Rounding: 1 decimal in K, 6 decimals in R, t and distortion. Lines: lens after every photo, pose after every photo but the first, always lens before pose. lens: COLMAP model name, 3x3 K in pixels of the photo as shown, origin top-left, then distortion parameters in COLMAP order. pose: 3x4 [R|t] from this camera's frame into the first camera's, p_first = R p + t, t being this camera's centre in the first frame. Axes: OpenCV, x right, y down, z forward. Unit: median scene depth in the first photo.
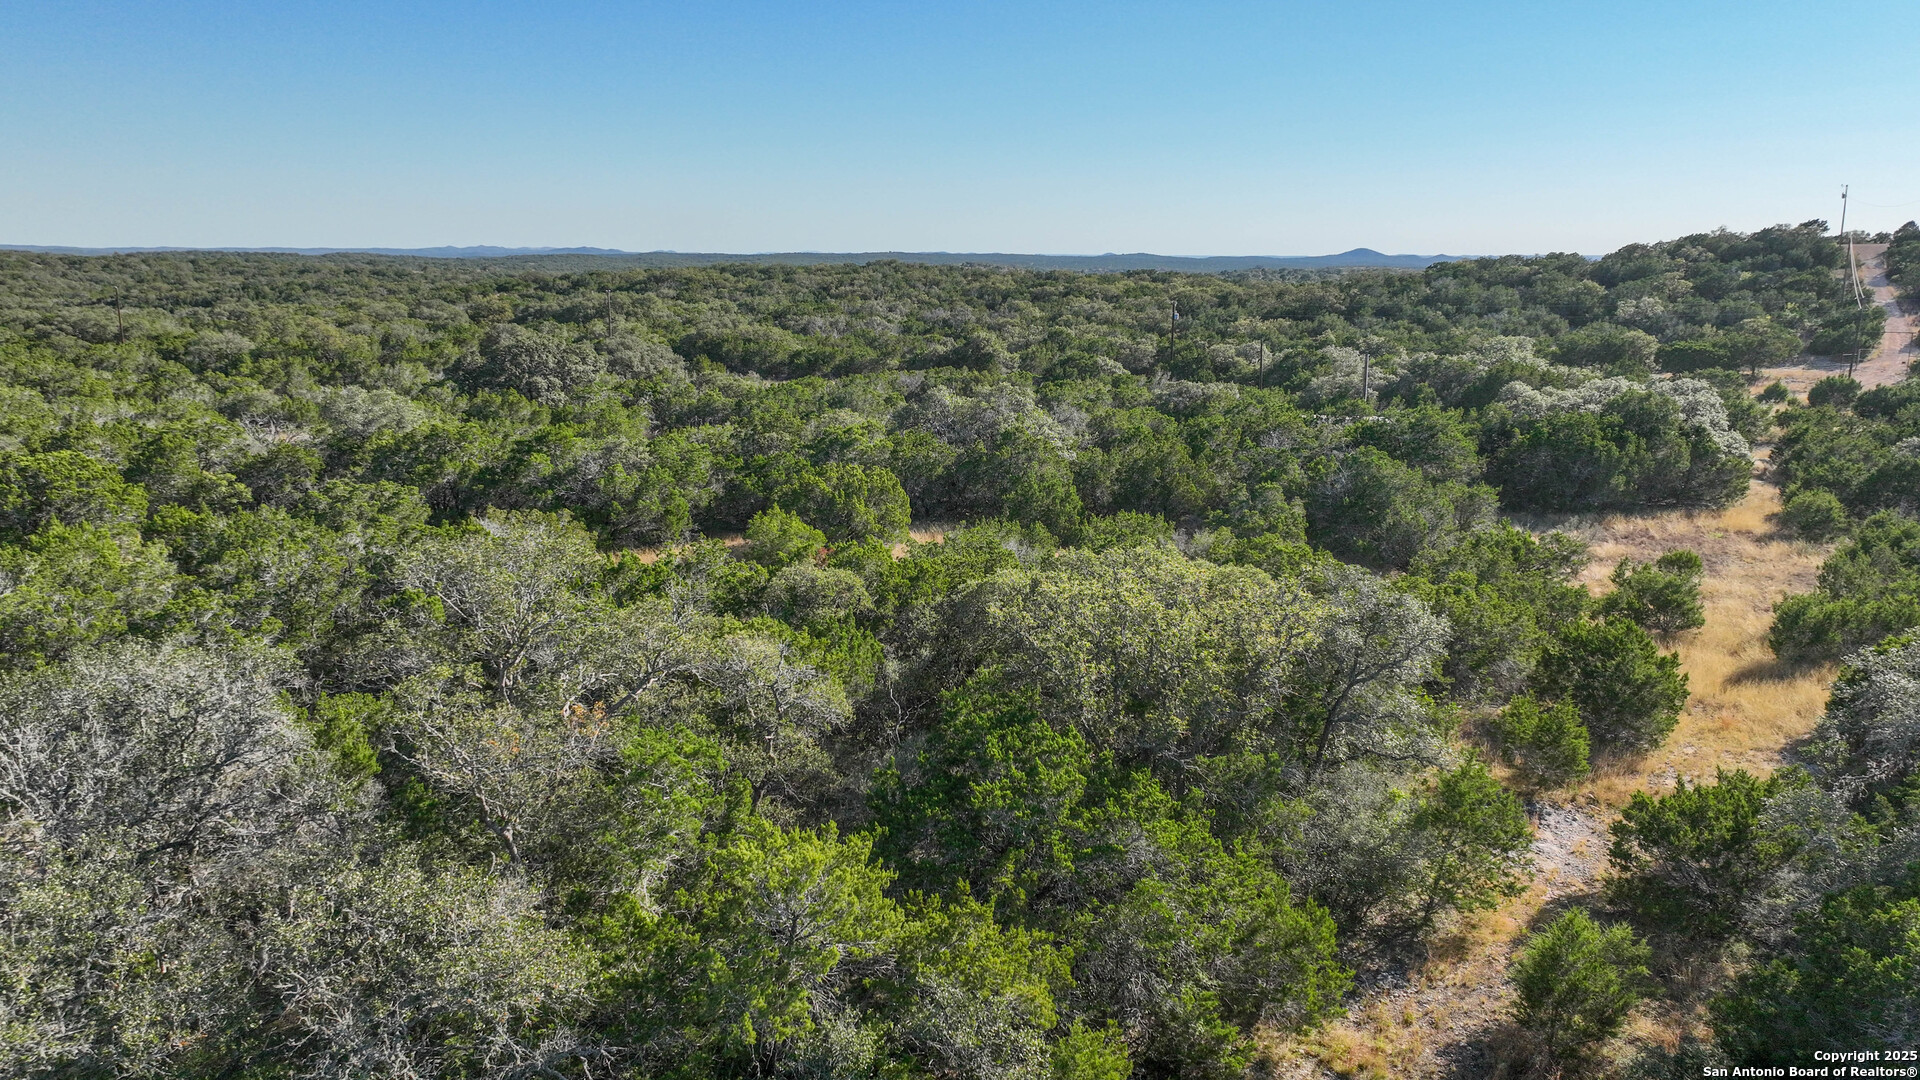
lens RADIAL K [[1317.9, 0, 957.5], [0, 1317.9, 539.5], [0, 0, 1]] dist [0.002814, 0.002123]
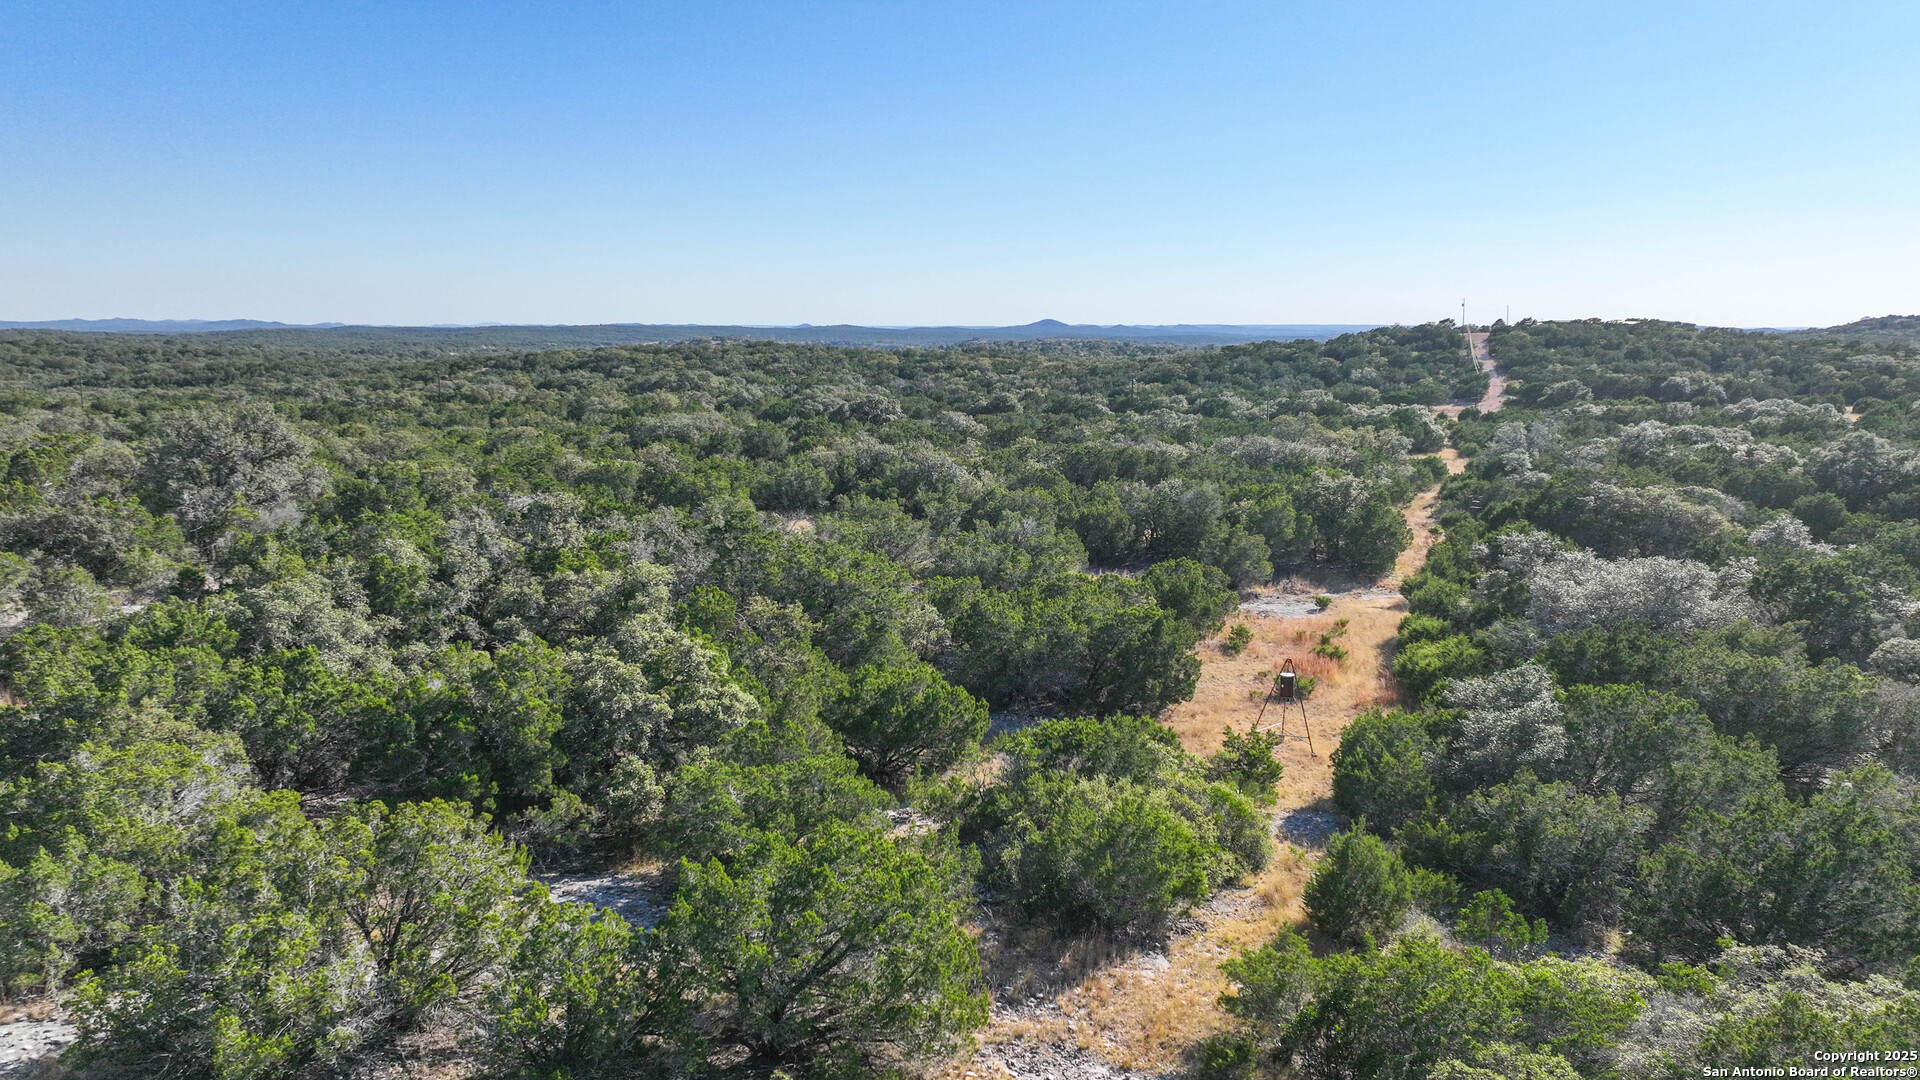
lens RADIAL K [[1317.9, 0, 961.8], [0, 1317.9, 540.1], [0, 0, 1]] dist [0.002814, 0.002123]
pose [[0.974475, -0.038201, 0.221220, -0.362245], [0.049444, 0.997740, -0.045507, 0.088446], [-0.218981, 0.055283, 0.974162, -0.519796]]
